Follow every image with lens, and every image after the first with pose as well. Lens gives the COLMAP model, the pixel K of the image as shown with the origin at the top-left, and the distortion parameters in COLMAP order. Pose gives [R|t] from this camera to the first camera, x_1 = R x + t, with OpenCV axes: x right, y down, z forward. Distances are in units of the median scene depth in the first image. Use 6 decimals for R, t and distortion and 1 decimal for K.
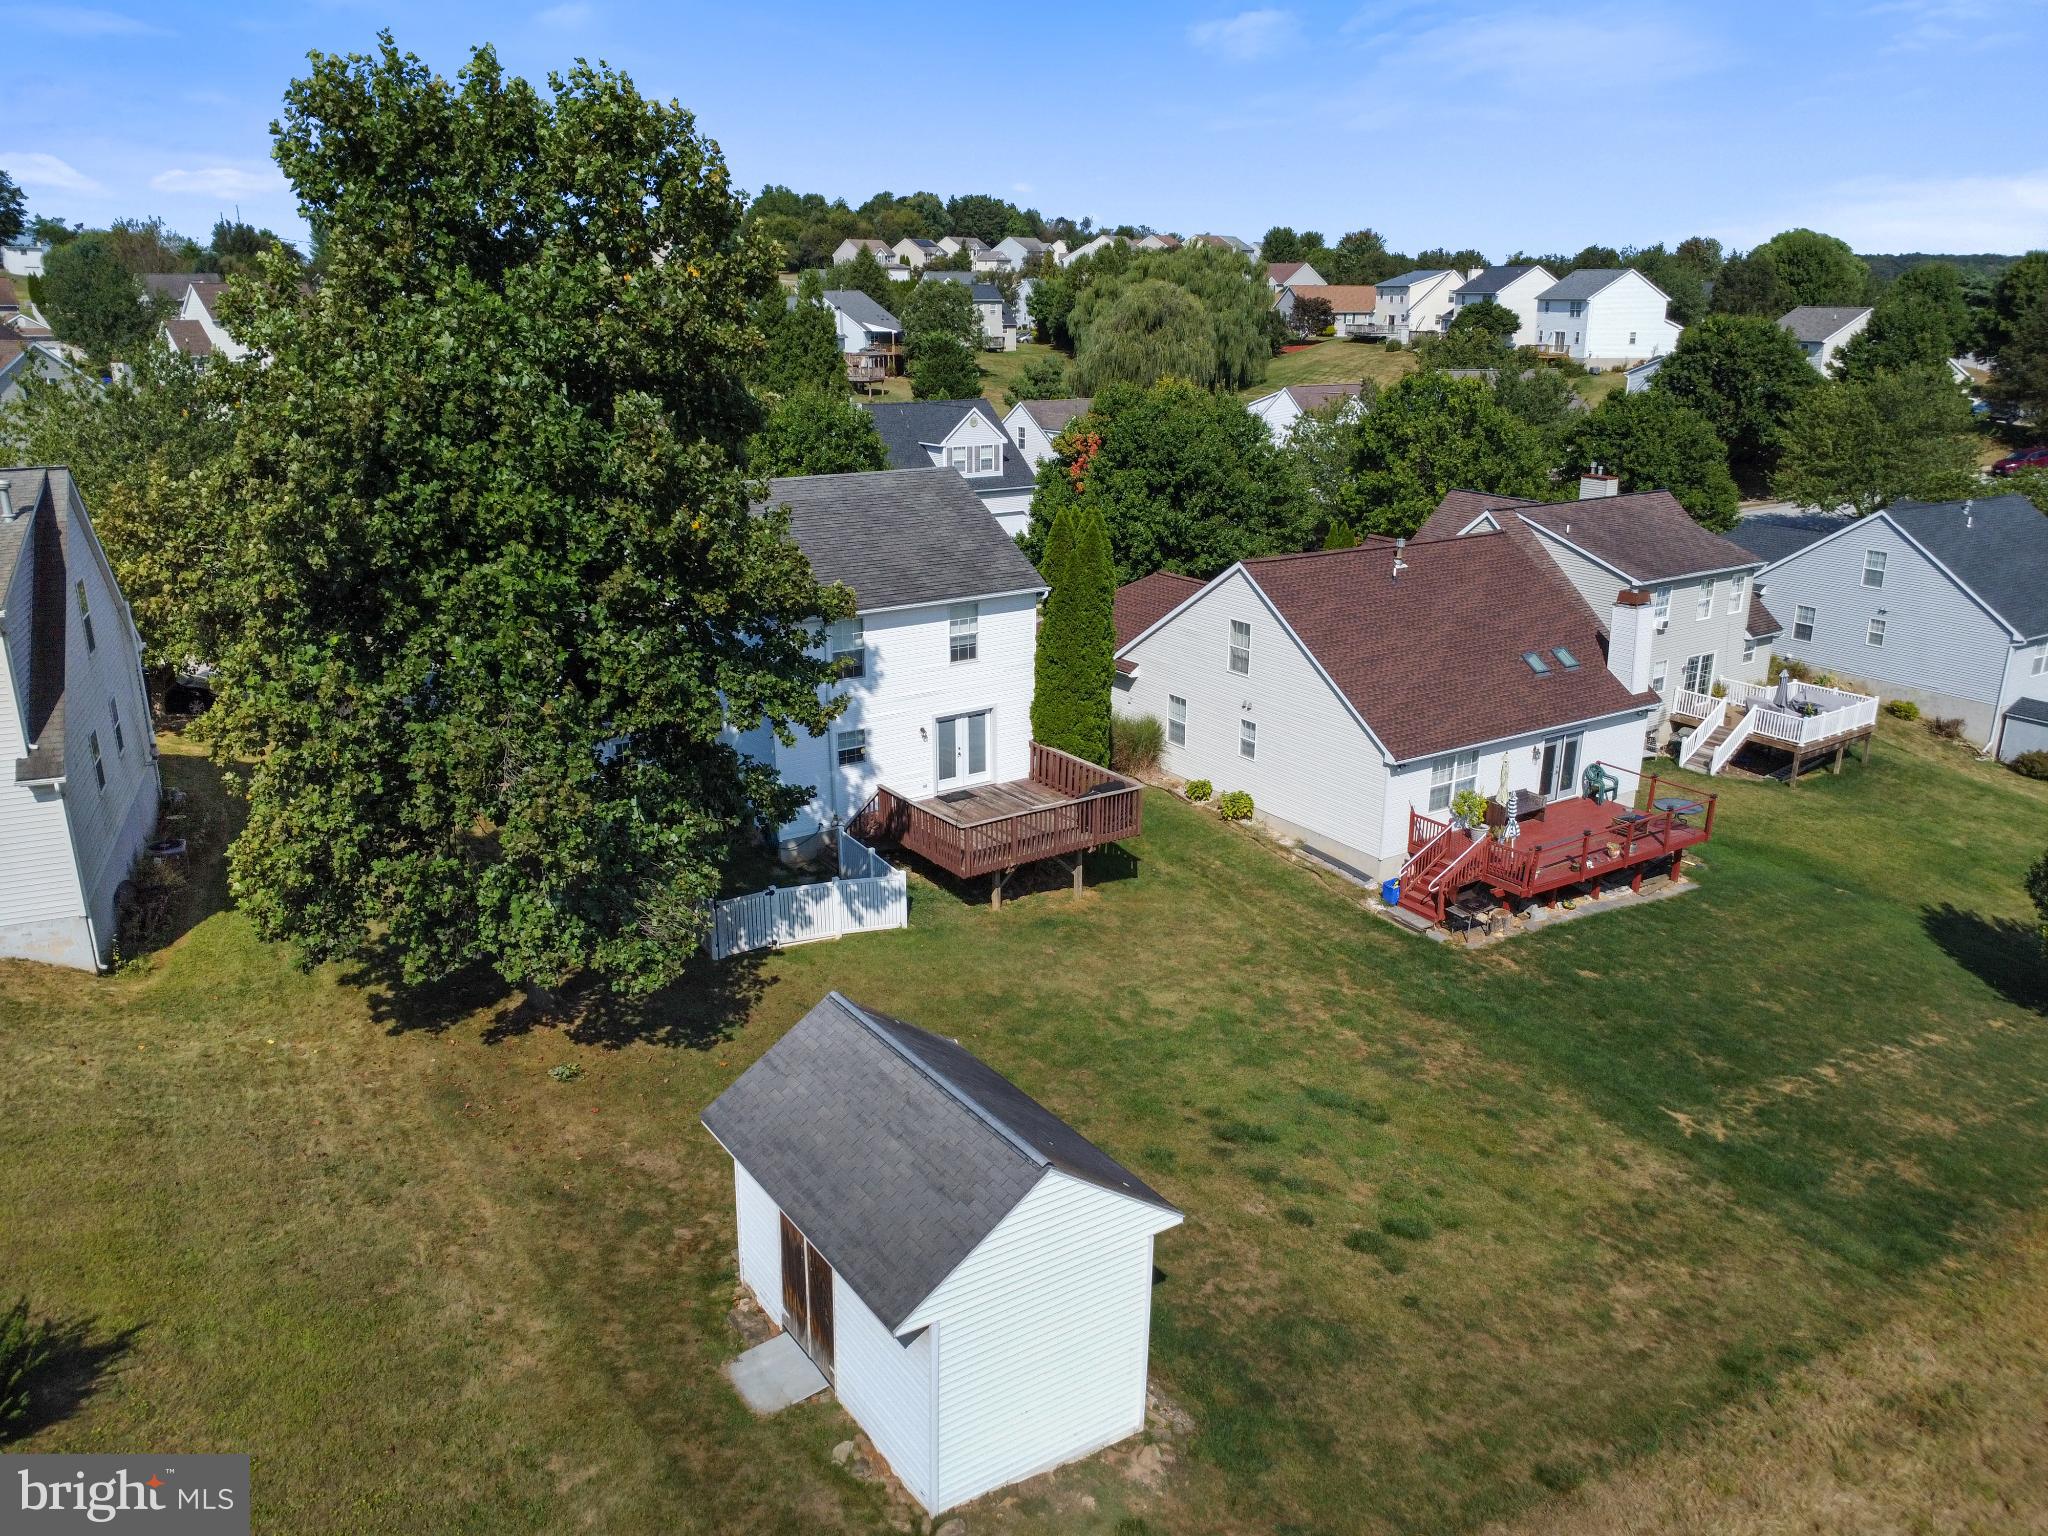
lens RADIAL K [[1484.3, 0, 1024.0], [0, 1484.3, 768.0], [0, 0, 1]] dist [-0.030122, -0.001550]
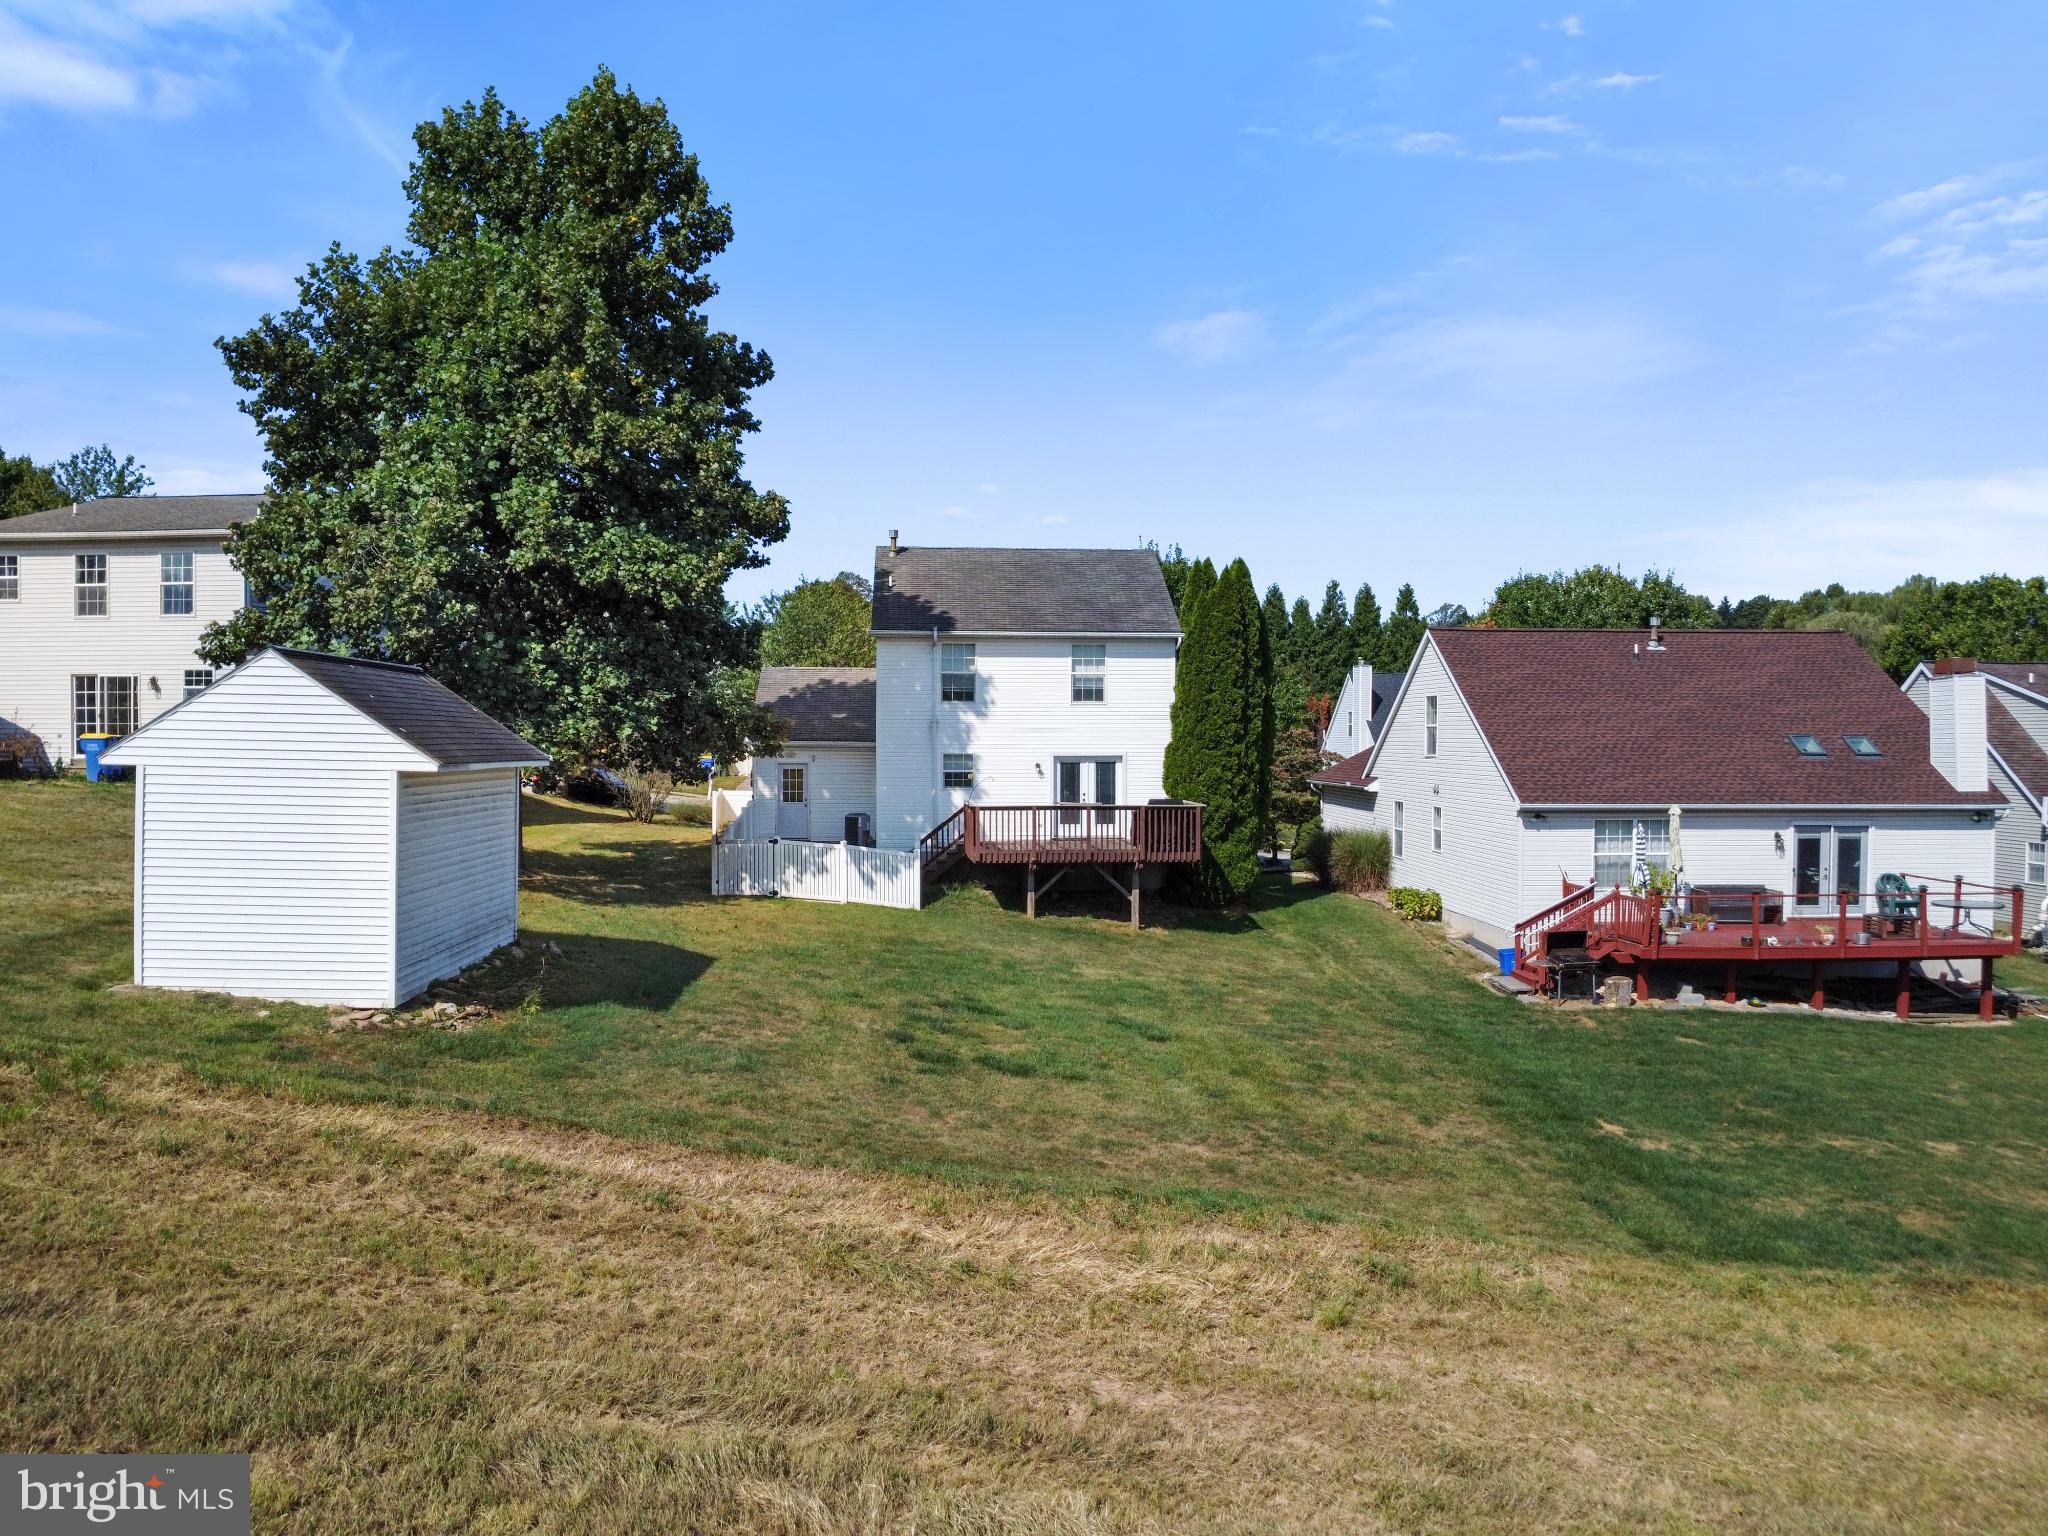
lens RADIAL K [[1484.3, 0, 1024.0], [0, 1484.3, 768.0], [0, 0, 1]] dist [-0.030122, -0.001550]
pose [[0.863032, 0.009195, -0.505065, 0.426678], [-0.152424, 0.957972, -0.243014, 0.219105], [0.481604, 0.286713, 0.828163, 0.167408]]
